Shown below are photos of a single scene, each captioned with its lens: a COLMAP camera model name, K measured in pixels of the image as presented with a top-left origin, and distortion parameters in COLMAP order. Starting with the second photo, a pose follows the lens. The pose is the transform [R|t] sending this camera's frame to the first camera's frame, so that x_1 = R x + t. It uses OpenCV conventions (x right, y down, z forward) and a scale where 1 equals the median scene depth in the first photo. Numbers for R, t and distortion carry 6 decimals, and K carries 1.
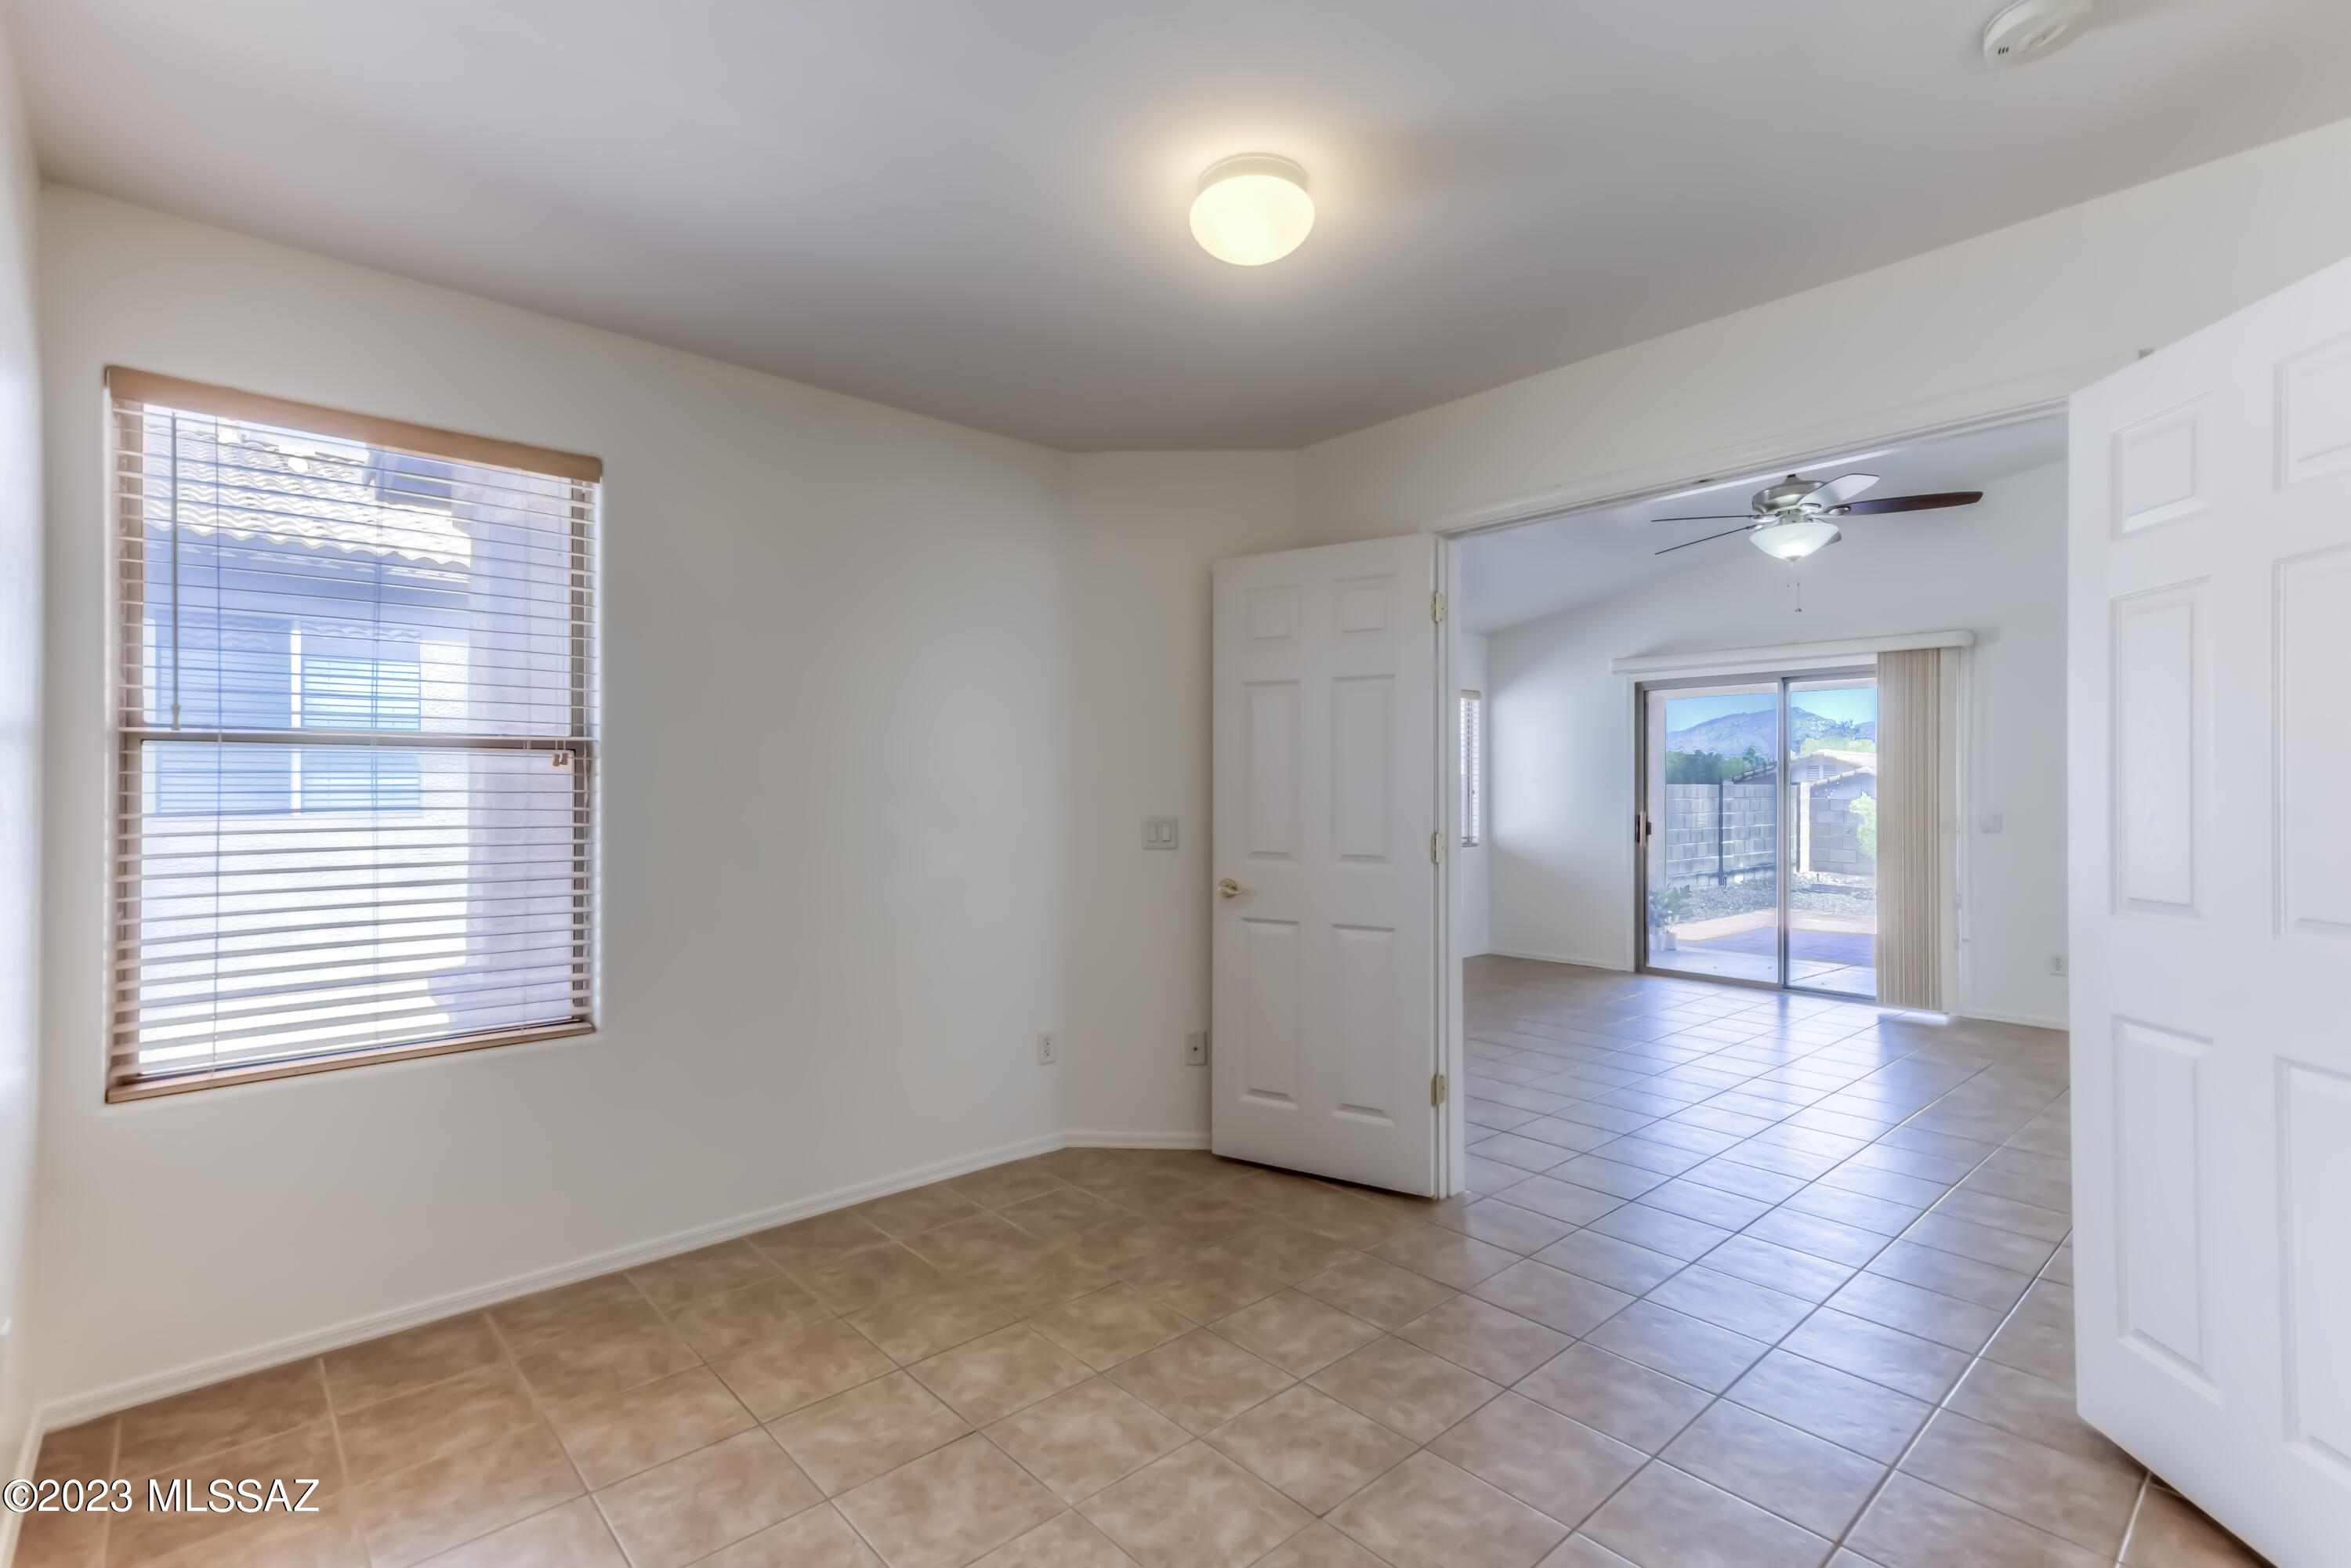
lens RADIAL K [[1086.8, 0, 1166.3], [0, 1086.8, 790.2], [0, 0, 1]] dist [0.038230, 0.000473]
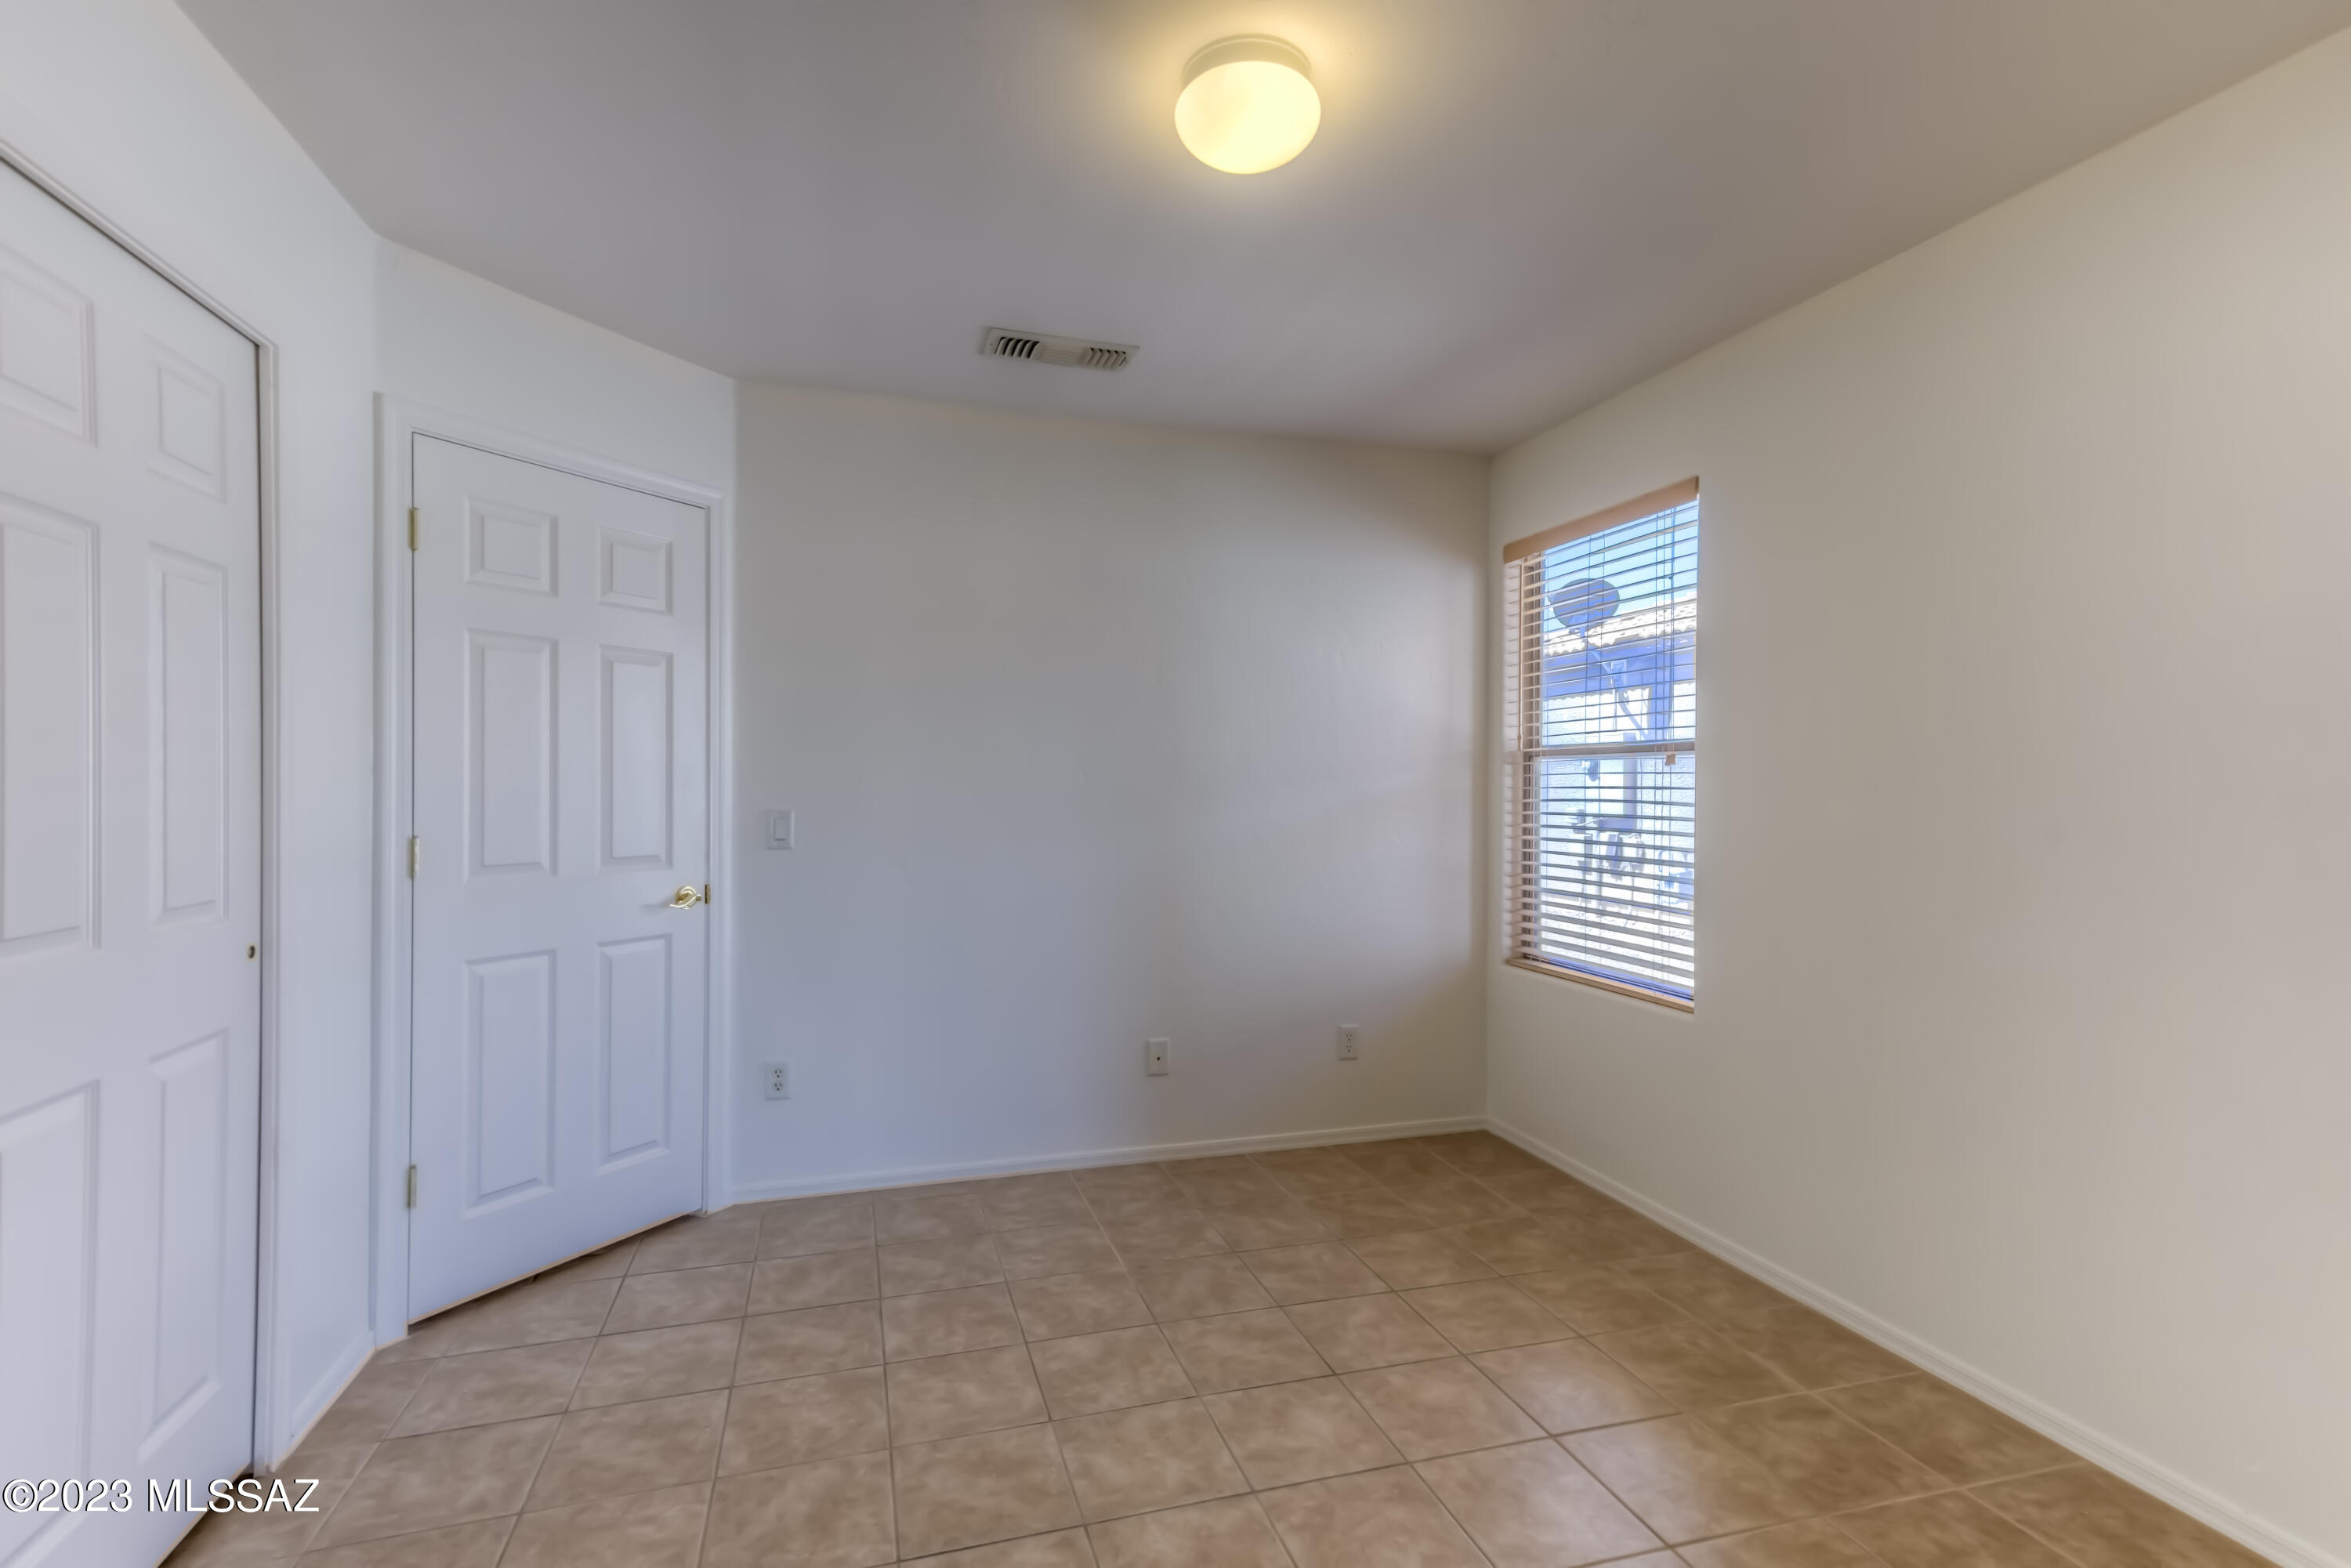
lens RADIAL K [[1086.8, 0, 1166.3], [0, 1086.8, 790.2], [0, 0, 1]] dist [0.038230, 0.000473]
pose [[-0.427785, -0.000612, -0.903880, 0.796433], [-0.008006, 0.999963, 0.003112, 0.004879], [0.903845, 0.008568, -0.427774, 1.188719]]
